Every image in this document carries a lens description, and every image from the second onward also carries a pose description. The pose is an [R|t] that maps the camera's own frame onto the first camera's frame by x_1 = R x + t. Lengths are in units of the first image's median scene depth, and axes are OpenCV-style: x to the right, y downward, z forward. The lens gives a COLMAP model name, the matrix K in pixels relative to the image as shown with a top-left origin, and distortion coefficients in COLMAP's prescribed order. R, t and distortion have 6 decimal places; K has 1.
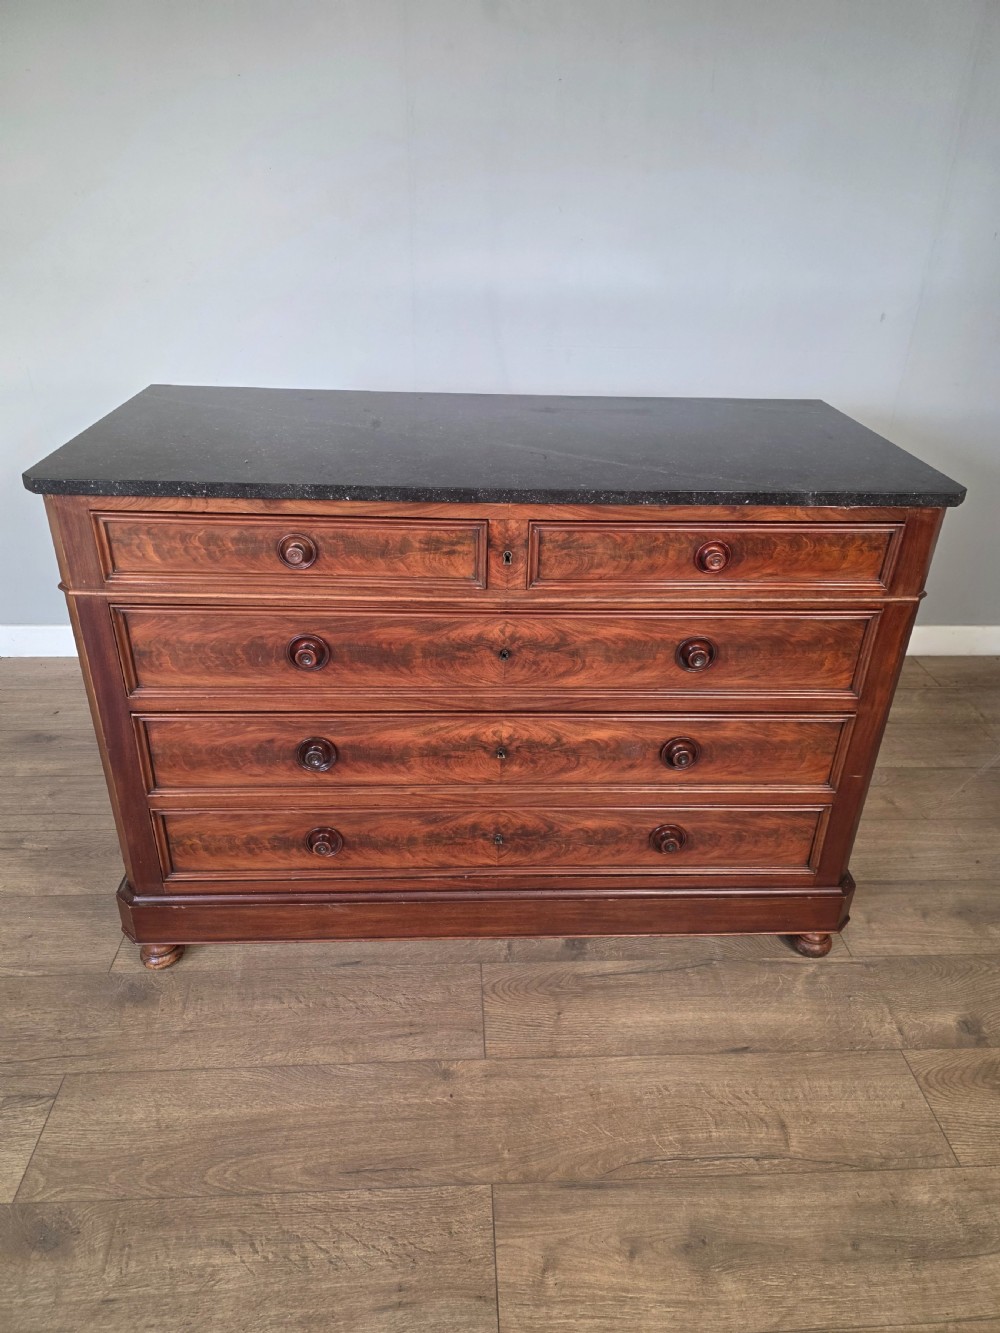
lens RADIAL K [[893.3, 0, 506.2], [0, 893.3, 664.1], [0, 0, 1]] dist [0.076712, -0.075533]
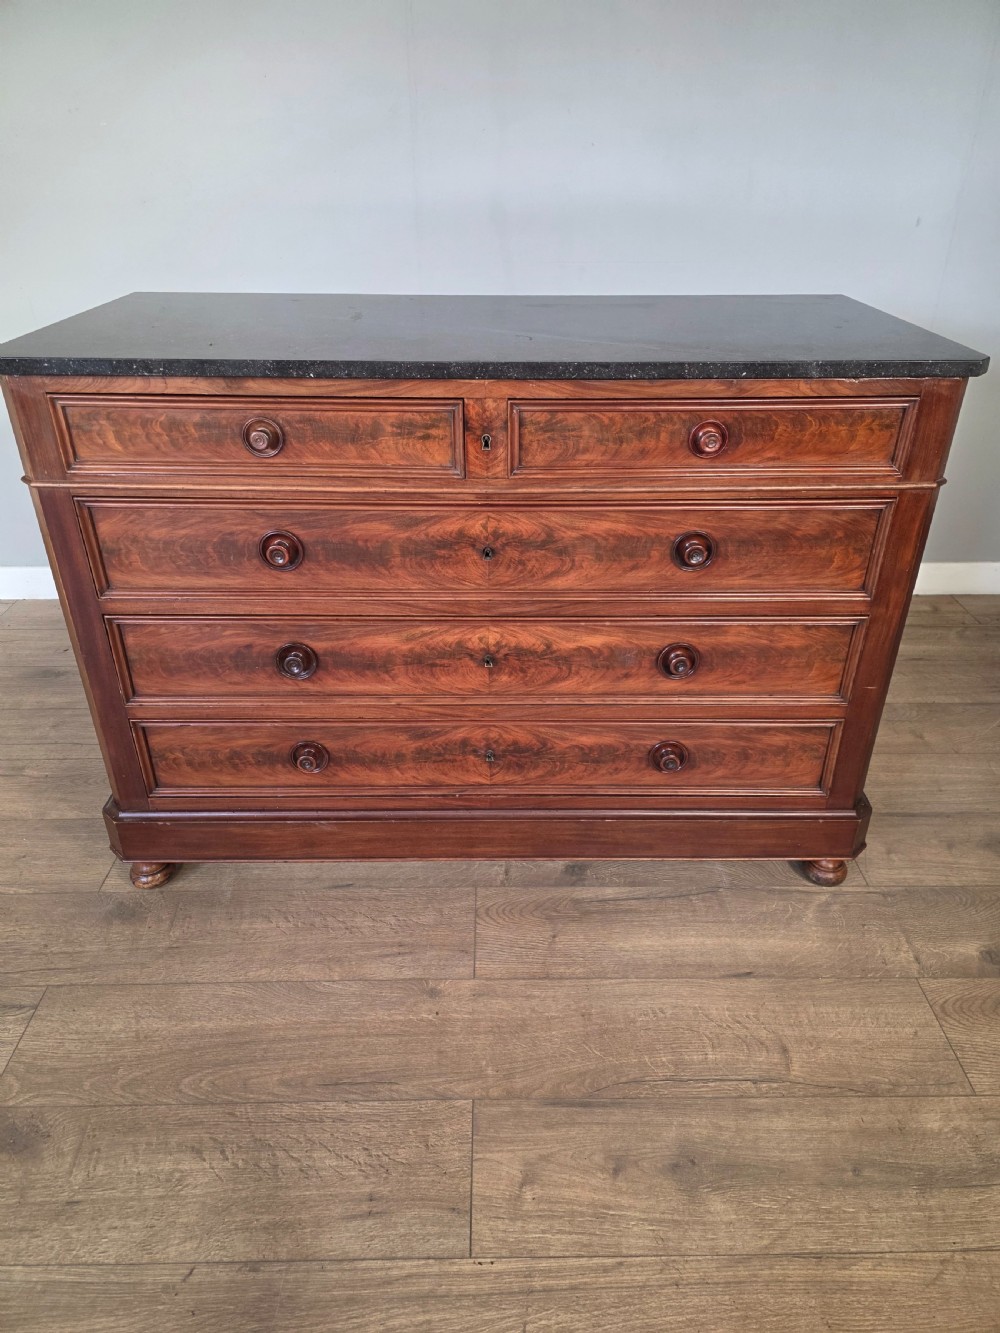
lens RADIAL K [[891.3, 0, 506.2], [0, 891.3, 670.1], [0, 0, 1]] dist [0.077840, -0.083459]
pose [[0.998630, -0.002320, -0.052275, 0.064391], [0.003665, 0.999664, 0.025654, 0.086378], [0.052198, -0.025811, 0.998303, 0.054574]]
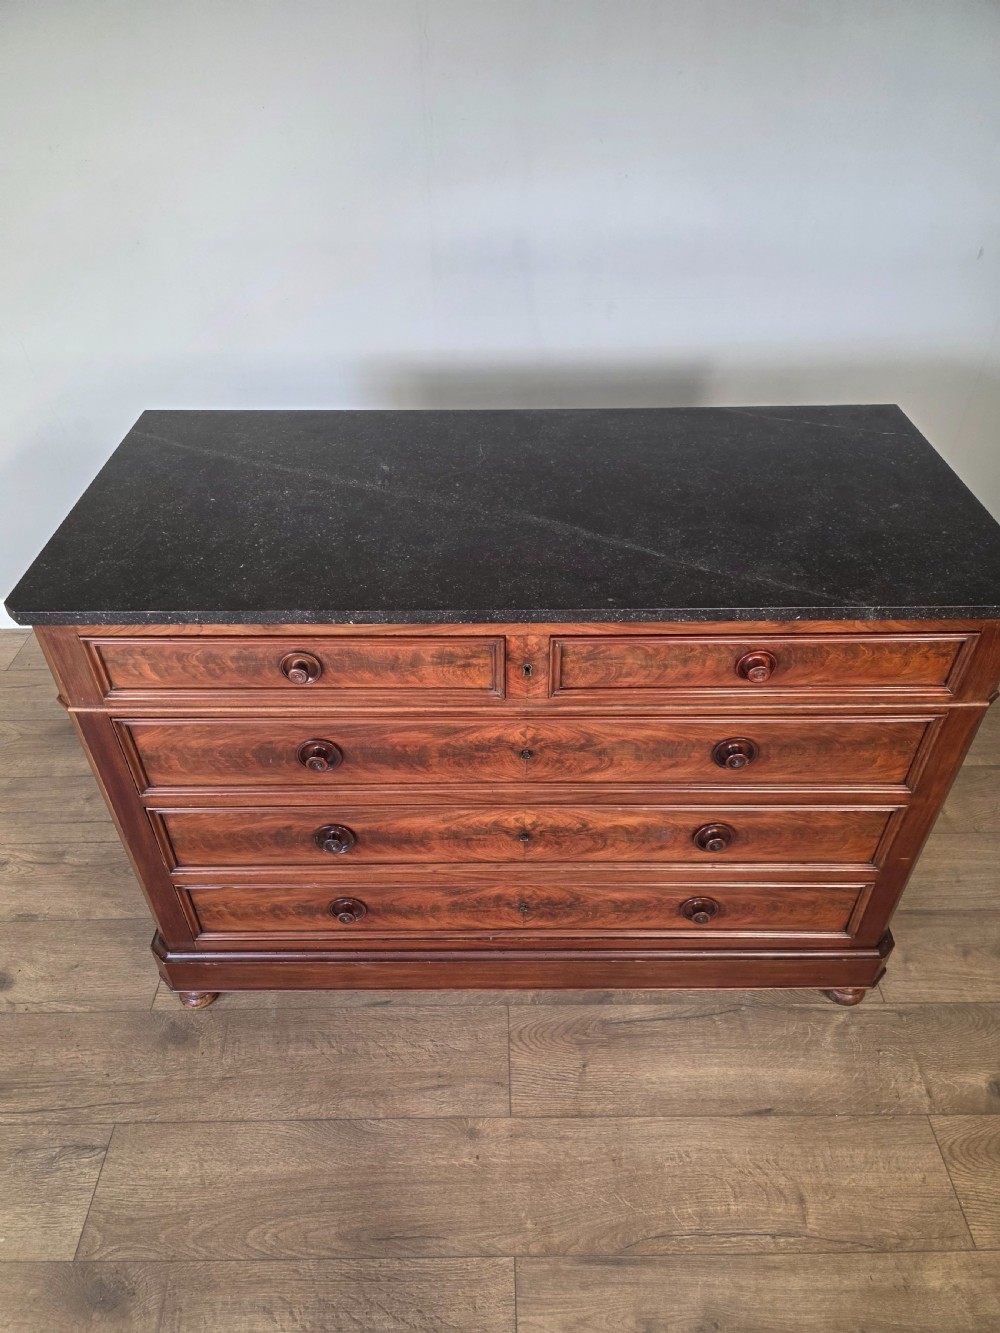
lens RADIAL K [[894.0, 0, 494.2], [0, 894.0, 678.8], [0, 0, 1]] dist [0.069298, -0.068273]
pose [[0.997907, 0.003065, -0.064595, 0.024148], [0.009473, 0.981172, 0.192901, -0.261606], [0.063970, -0.193109, 0.979090, 0.091281]]
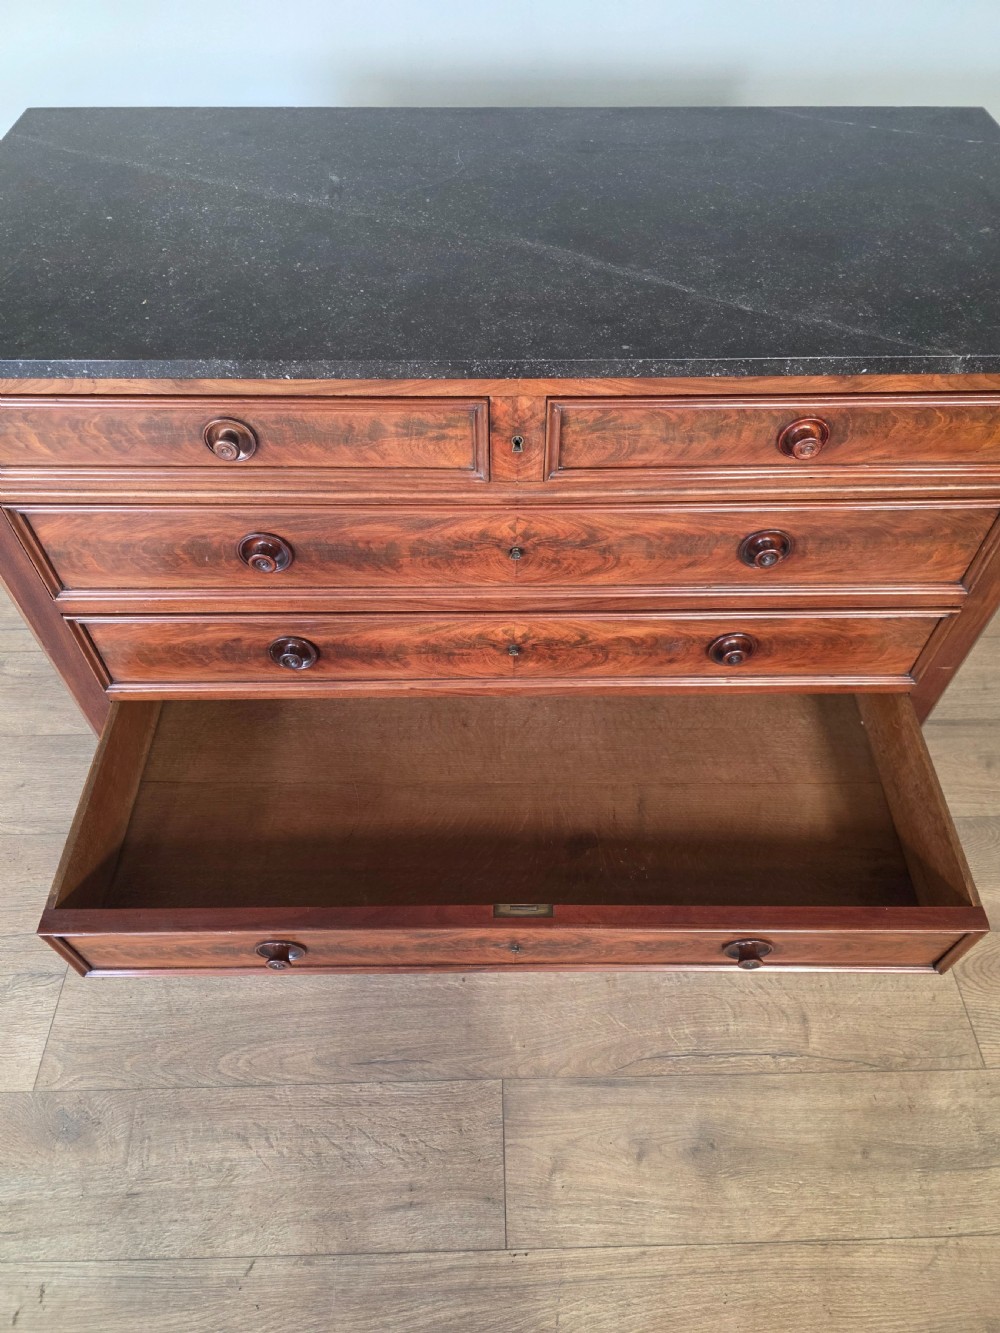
lens RADIAL K [[897.6, 0, 504.2], [0, 897.6, 657.6], [0, 0, 1]] dist [0.067329, -0.074309]
pose [[0.998958, 0.011172, -0.044247, 0.022853], [0.006396, 0.925732, 0.378127, -0.214497], [0.045185, -0.378016, 0.924696, 0.232149]]
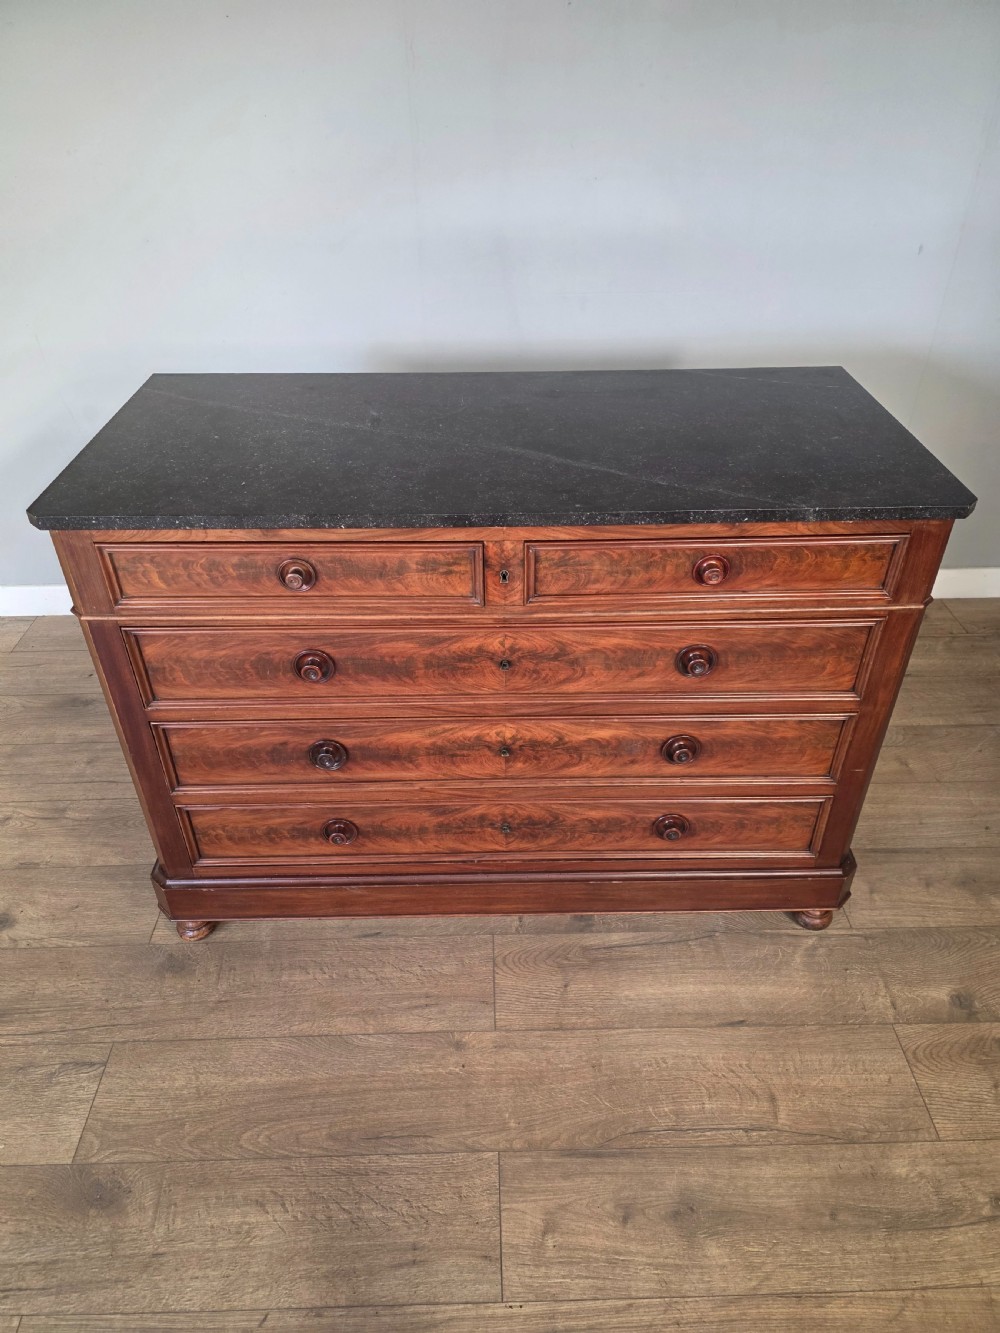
lens RADIAL K [[891.6, 0, 499.2], [0, 891.6, 668.7], [0, 0, 1]] dist [0.079656, -0.084119]
pose [[0.998630, -0.009092, -0.051534, 0.042315], [0.015548, 0.991870, 0.126304, -0.130130], [0.049967, -0.126933, 0.990652, -0.005799]]
